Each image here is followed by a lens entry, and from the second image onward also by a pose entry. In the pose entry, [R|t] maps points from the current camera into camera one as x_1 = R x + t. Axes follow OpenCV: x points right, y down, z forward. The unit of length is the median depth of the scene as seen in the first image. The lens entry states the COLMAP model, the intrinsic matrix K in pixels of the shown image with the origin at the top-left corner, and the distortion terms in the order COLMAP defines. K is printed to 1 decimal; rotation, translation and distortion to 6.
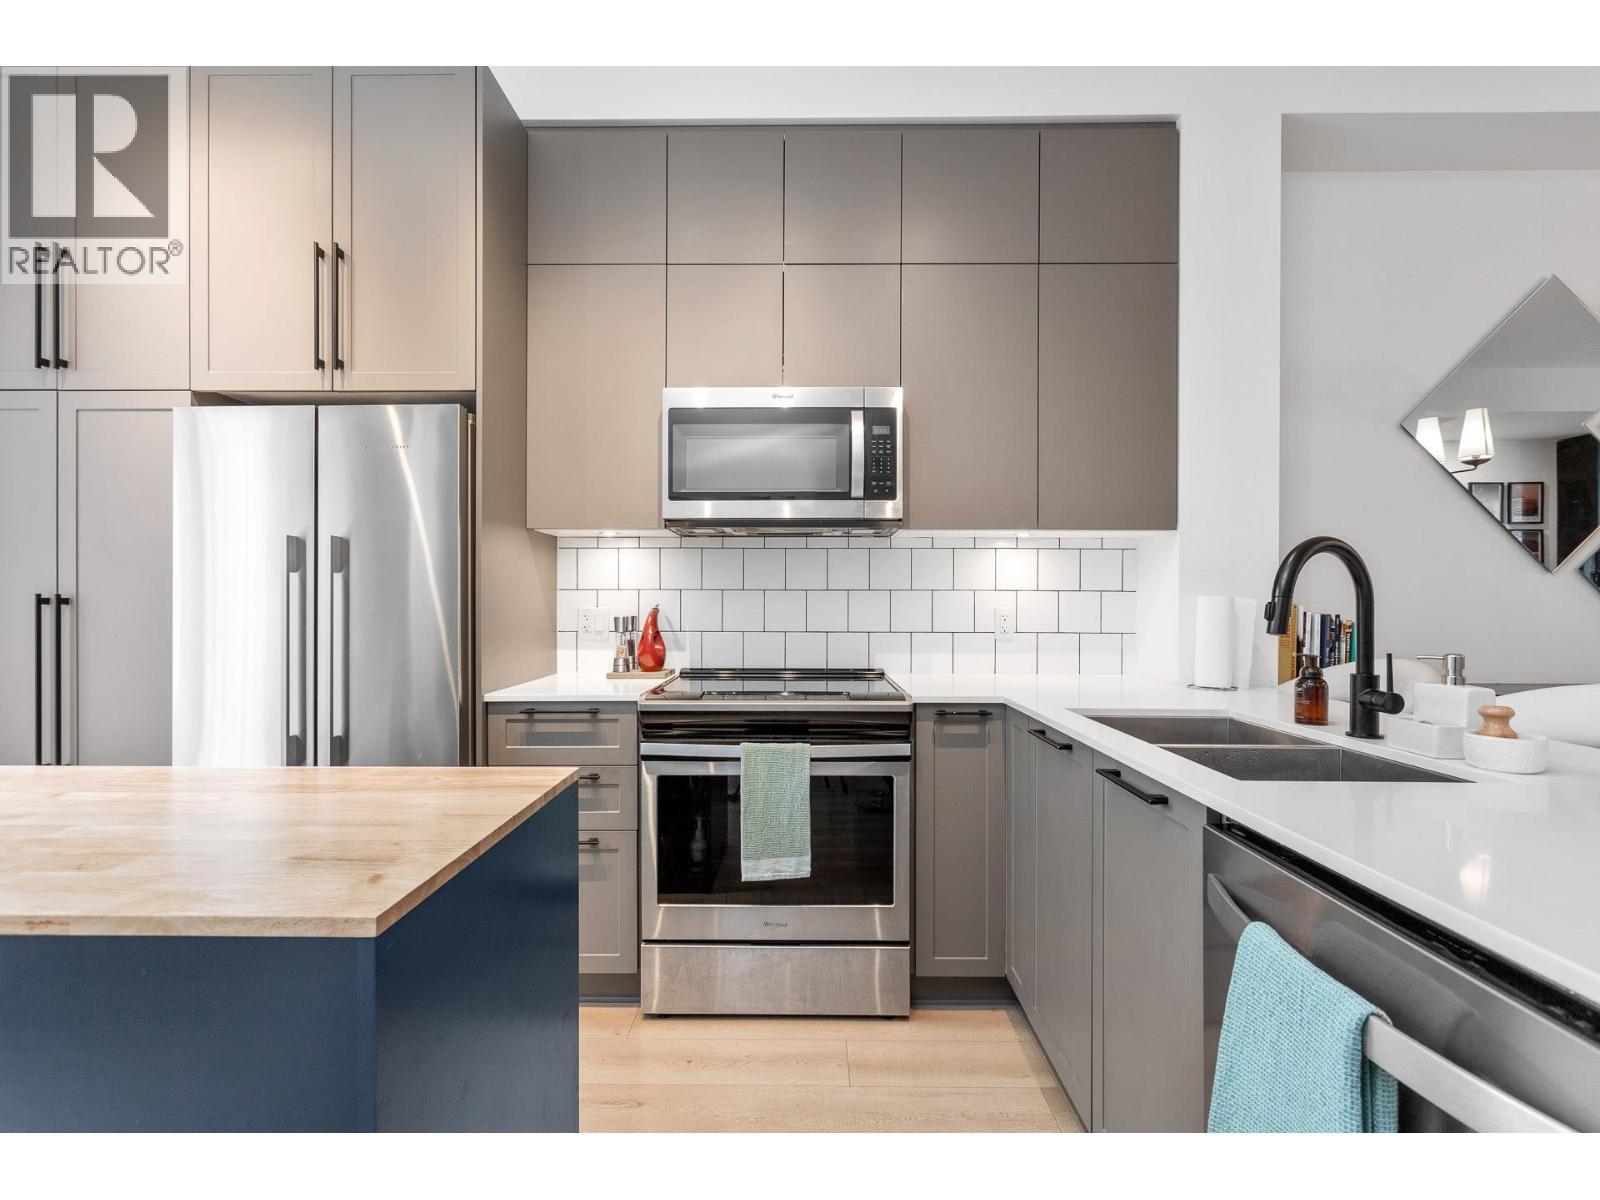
lens RADIAL K [[759.3, 0, 790.6], [0, 759.3, 600.1], [0, 0, 1]] dist [-0.000324, 0.002304]
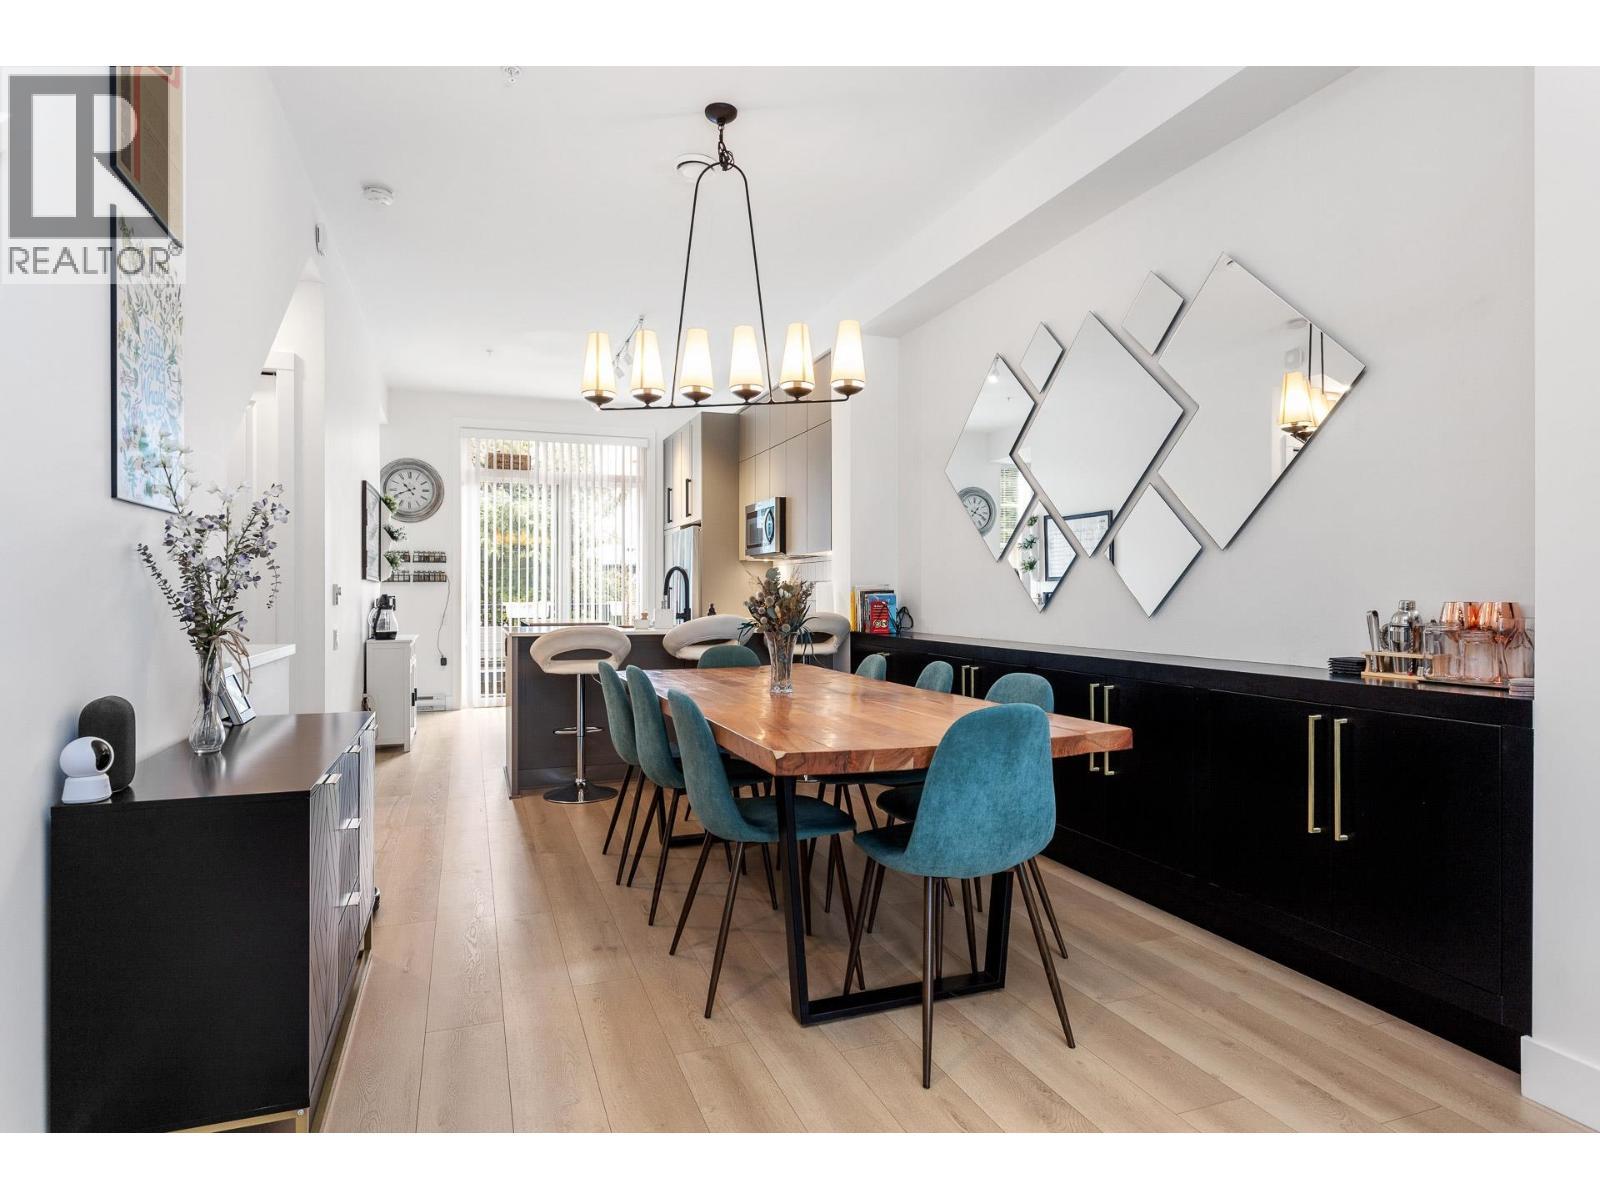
lens RADIAL K [[877.3, 0, 784.5], [0, 877.3, 595.6], [0, 0, 1]] dist [-0.002976, -0.000230]
pose [[0.363309, 0.001058, -0.931668, 2.769373], [0.006775, 0.999970, 0.003778, 0.021540], [0.931644, -0.007685, 0.363291, 0.016108]]
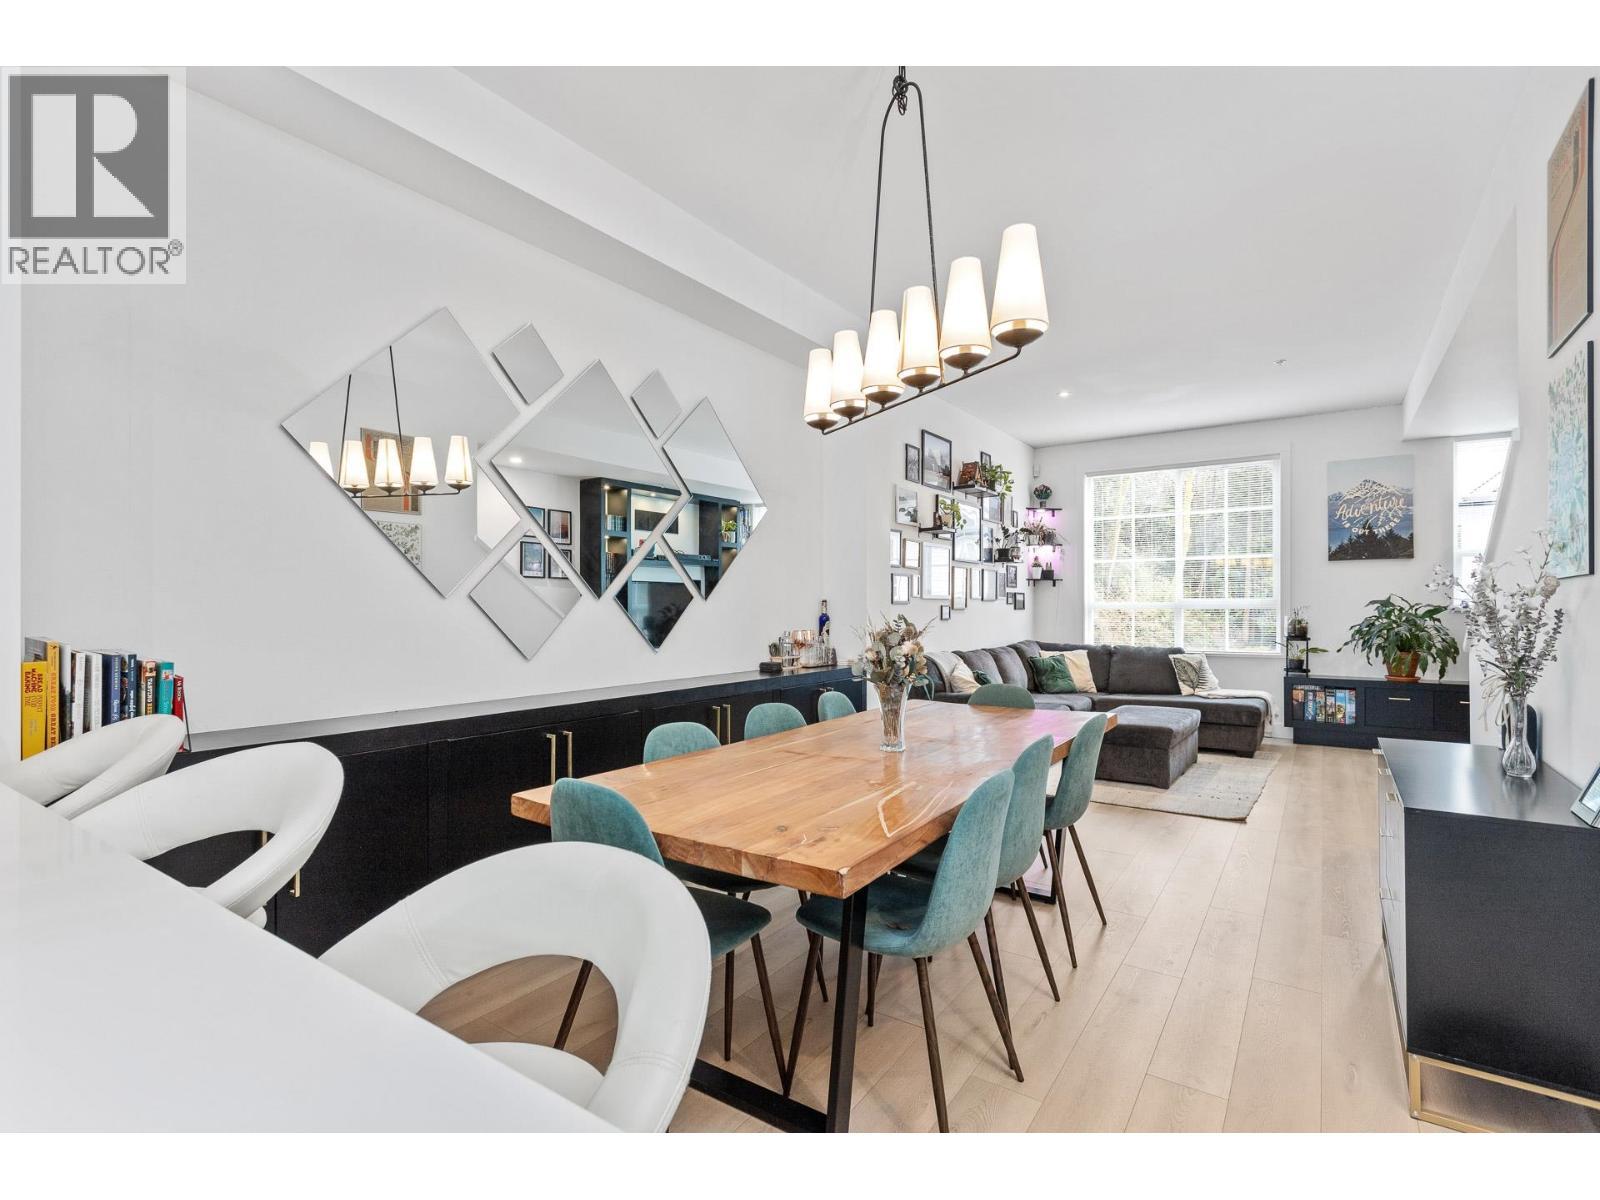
lens RADIAL K [[759.3, 0, 799.6], [0, 759.3, 605.8], [0, 0, 1]] dist [-0.000324, 0.002304]
pose [[0.544899, -0.003214, 0.838496, 0.461274], [-0.004153, 0.999970, 0.006532, -0.037954], [-0.838492, -0.007041, 0.544869, 0.034555]]
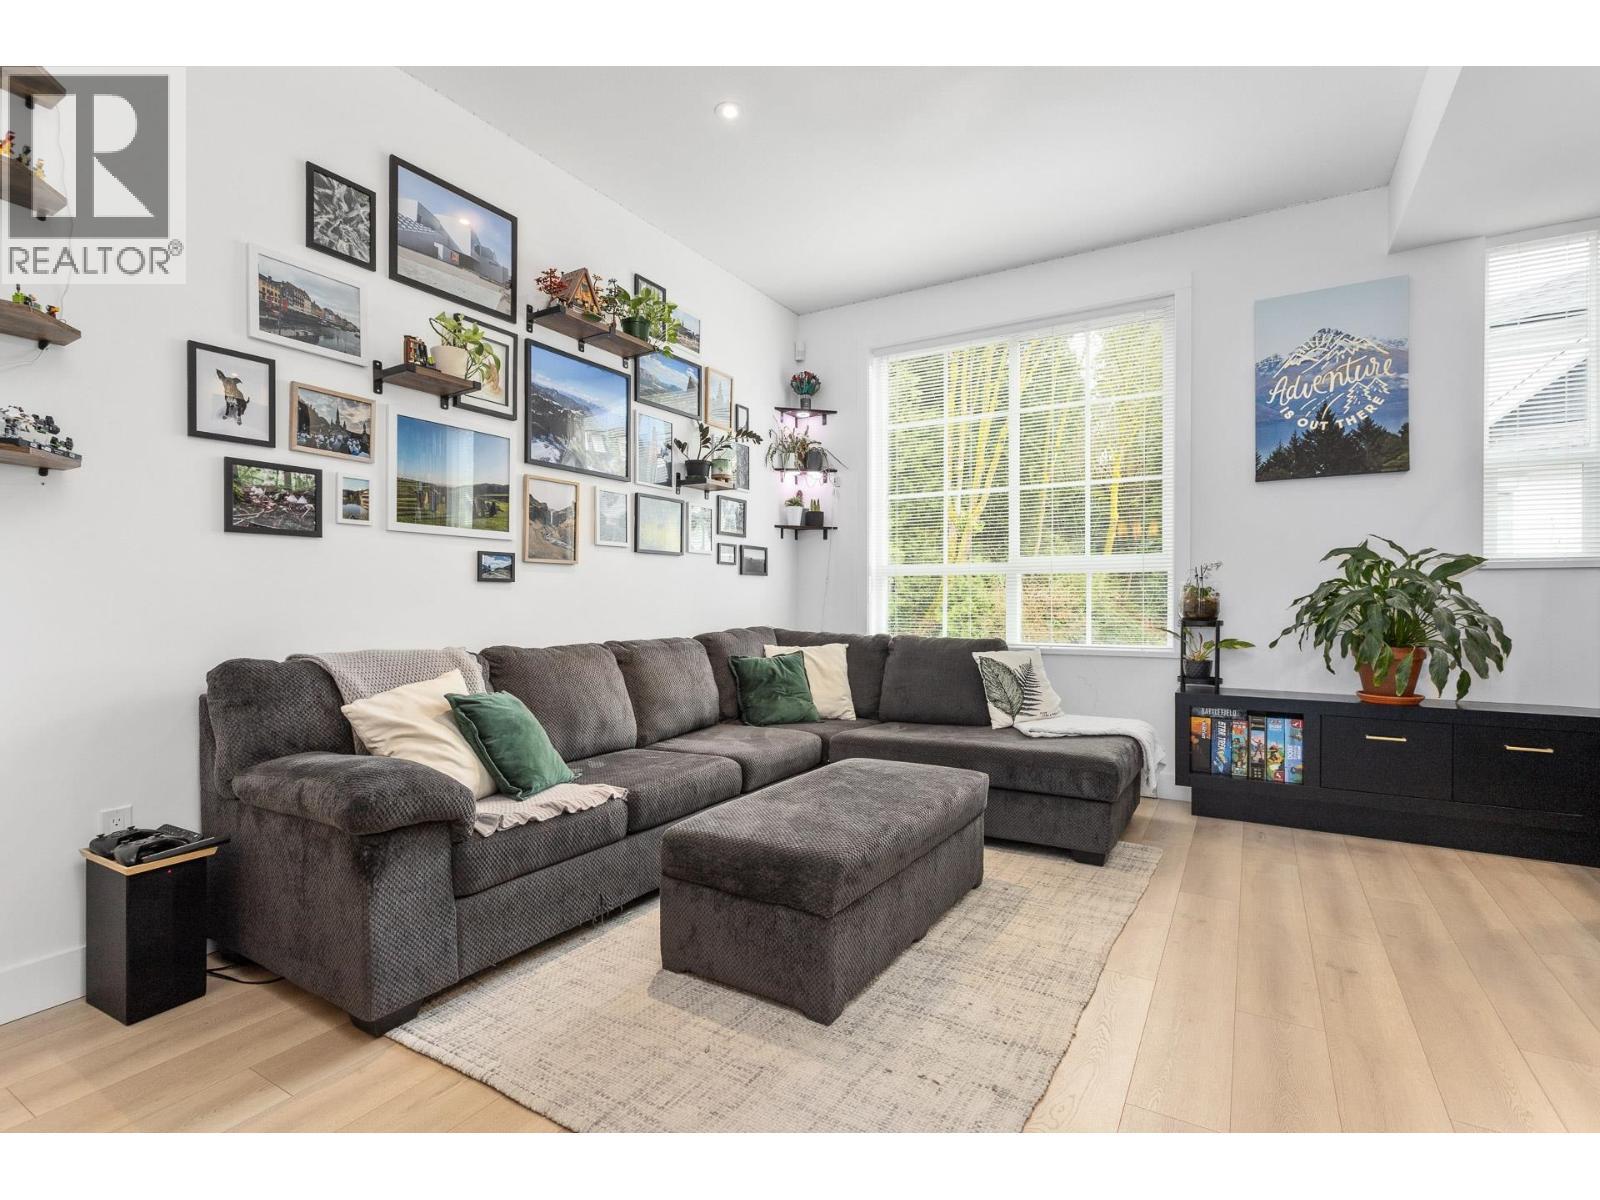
lens RADIAL K [[759.3, 0, 798.2], [0, 759.3, 602.1], [0, 0, 1]] dist [-0.000324, 0.002304]
pose [[0.491412, -0.007753, 0.870893, 2.157577], [-0.006655, 0.999898, 0.012656, 0.042344], [-0.870902, -0.012015, 0.491310, -0.028261]]
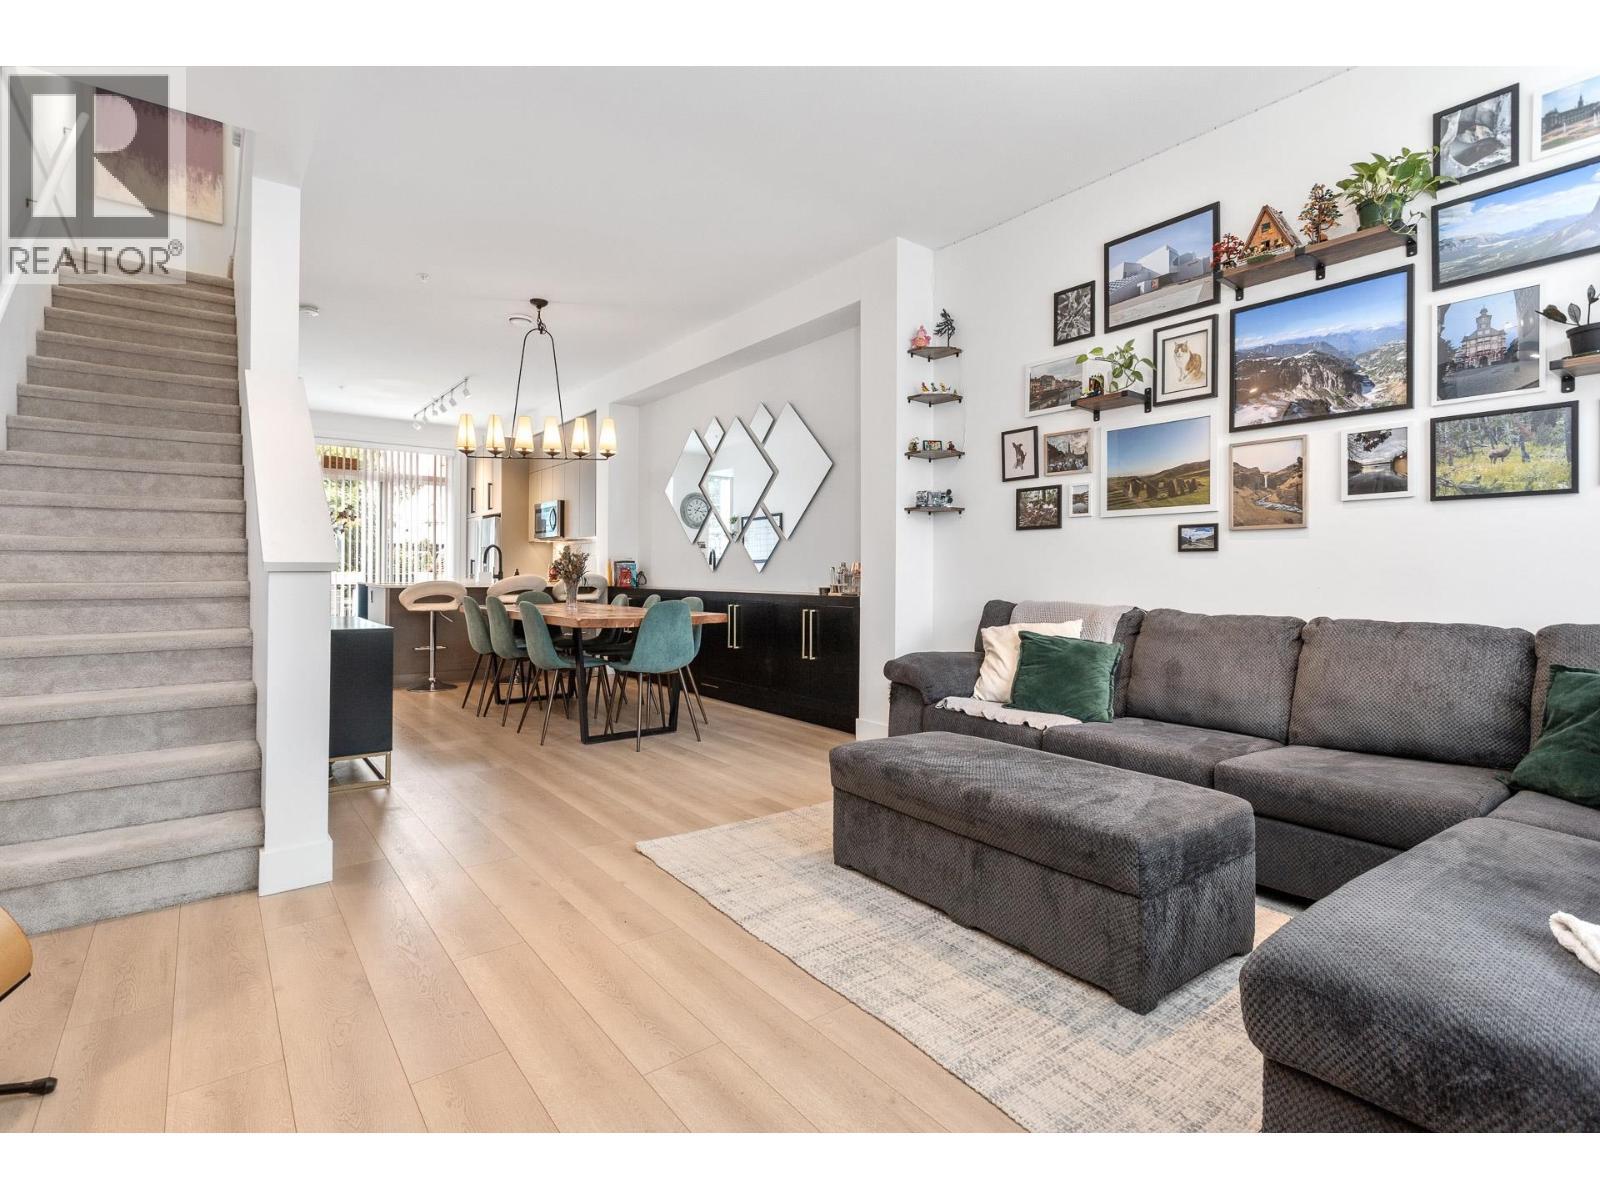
lens RADIAL K [[759.3, 0, 781.2], [0, 759.3, 570.8], [0, 0, 1]] dist [-0.000324, 0.002304]
pose [[0.623084, -0.001270, -0.782154, 3.704844], [0.001028, 0.999999, -0.000804, 0.063924], [0.782154, -0.000303, 0.623085, -0.435896]]
